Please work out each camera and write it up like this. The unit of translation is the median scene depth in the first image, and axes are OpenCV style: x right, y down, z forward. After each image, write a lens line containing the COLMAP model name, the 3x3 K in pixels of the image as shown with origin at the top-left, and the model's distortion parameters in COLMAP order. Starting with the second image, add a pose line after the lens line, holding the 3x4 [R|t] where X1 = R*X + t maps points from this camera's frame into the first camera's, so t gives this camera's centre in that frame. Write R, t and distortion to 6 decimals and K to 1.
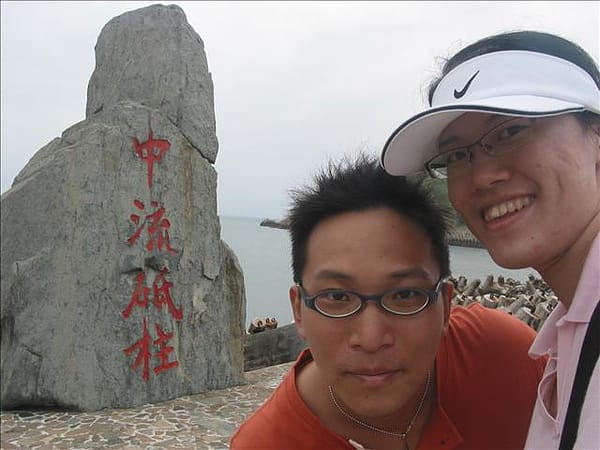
lens RADIAL K [[603.1, 0, 300.0], [0, 603.1, 225.0], [0, 0, 1]] dist [-0.205742, 0.201873]
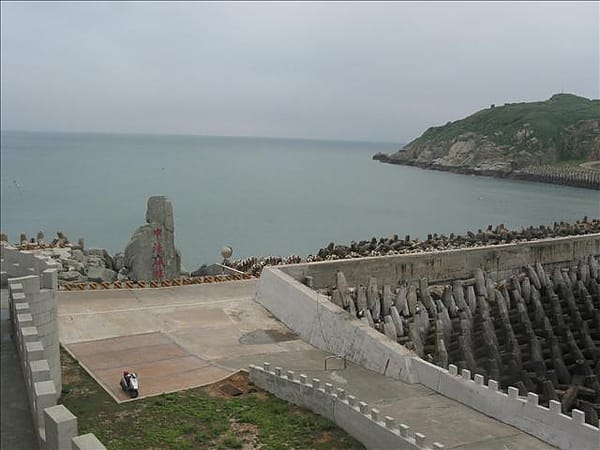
lens RADIAL K [[648.8, 0, 300.0], [0, 648.8, 225.0], [0, 0, 1]] dist [-0.008723, -0.003570]
pose [[0.976083, 0.003541, -0.217371, 2.082994], [0.022648, 0.992771, 0.117869, -0.802724], [0.216217, -0.119972, 0.968946, -3.965475]]
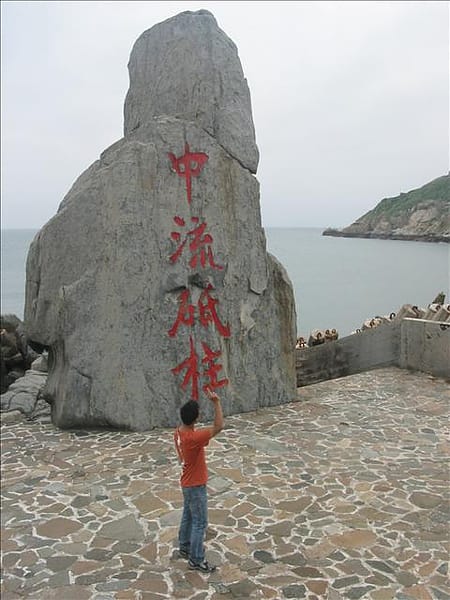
lens RADIAL K [[603.1, 0, 225.0], [0, 603.1, 300.0], [0, 0, 1]] dist [-0.205742, 0.201873]
pose [[0.972715, -0.035022, -0.229346, 0.022932], [0.059152, 0.993308, 0.099197, 0.000561], [0.224337, -0.110057, 0.968277, 0.049356]]
